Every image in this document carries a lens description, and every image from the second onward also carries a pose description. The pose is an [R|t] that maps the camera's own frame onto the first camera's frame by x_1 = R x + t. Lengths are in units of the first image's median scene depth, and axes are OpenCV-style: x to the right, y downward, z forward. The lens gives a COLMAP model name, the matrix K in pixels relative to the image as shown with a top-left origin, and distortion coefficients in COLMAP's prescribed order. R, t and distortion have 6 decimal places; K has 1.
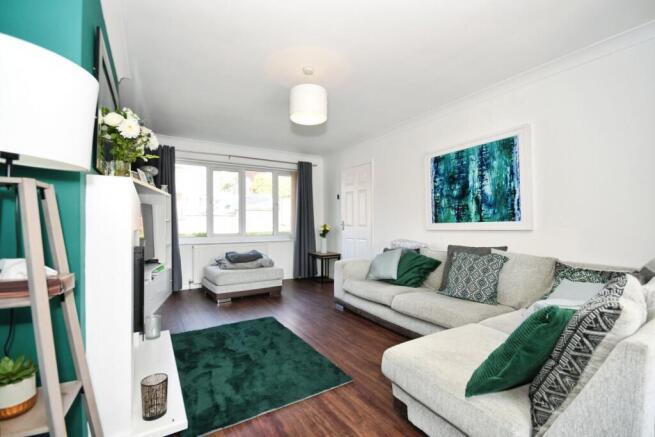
lens RADIAL K [[287.8, 0, 322.8], [0, 287.8, 224.0], [0, 0, 1]] dist [-0.003226, -0.000133]
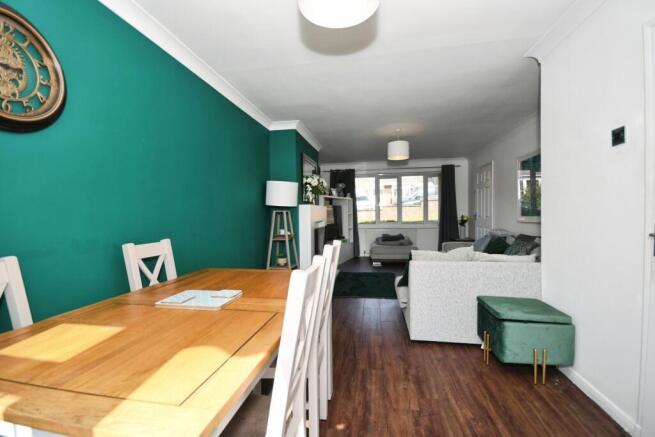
lens RADIAL K [[287.8, 0, 327.6], [0, 287.8, 217.7], [0, 0, 1]] dist [-0.003226, -0.000133]
pose [[0.762229, 0.003612, -0.647297, 0.419536], [0.013552, 0.999676, 0.021537, -0.025382], [0.647165, -0.025189, 0.761933, -0.347639]]
